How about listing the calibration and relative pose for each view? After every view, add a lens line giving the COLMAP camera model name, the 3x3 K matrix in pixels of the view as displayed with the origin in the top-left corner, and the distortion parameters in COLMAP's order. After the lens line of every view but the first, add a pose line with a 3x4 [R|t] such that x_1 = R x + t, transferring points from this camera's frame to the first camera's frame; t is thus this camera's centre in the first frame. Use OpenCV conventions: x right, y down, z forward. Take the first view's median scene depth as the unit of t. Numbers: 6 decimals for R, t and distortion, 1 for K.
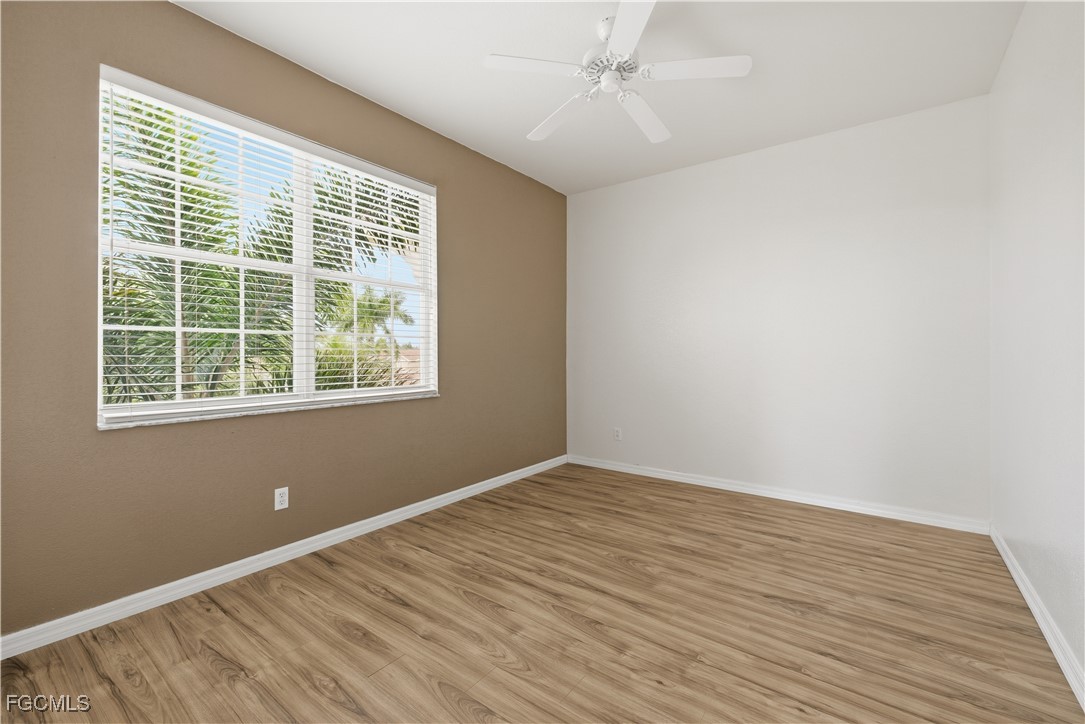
lens RADIAL K [[453.6, 0, 542.9], [0, 453.6, 350.7], [0, 0, 1]] dist [0.003691, -0.000276]
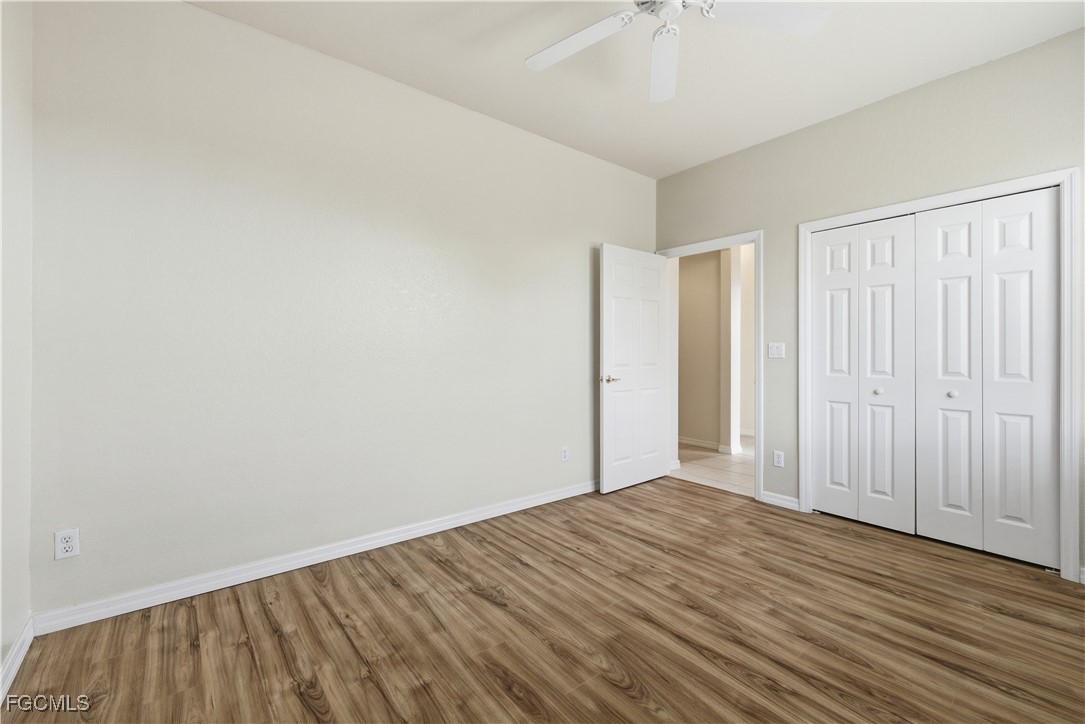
lens RADIAL K [[453.6, 0, 542.9], [0, 453.6, 350.7], [0, 0, 1]] dist [0.003691, -0.000276]
pose [[-0.968099, -0.002891, 0.250553, 0.183626], [-0.003957, 0.999985, -0.003749, 0.004881], [-0.250538, -0.004620, -0.968096, 2.036630]]
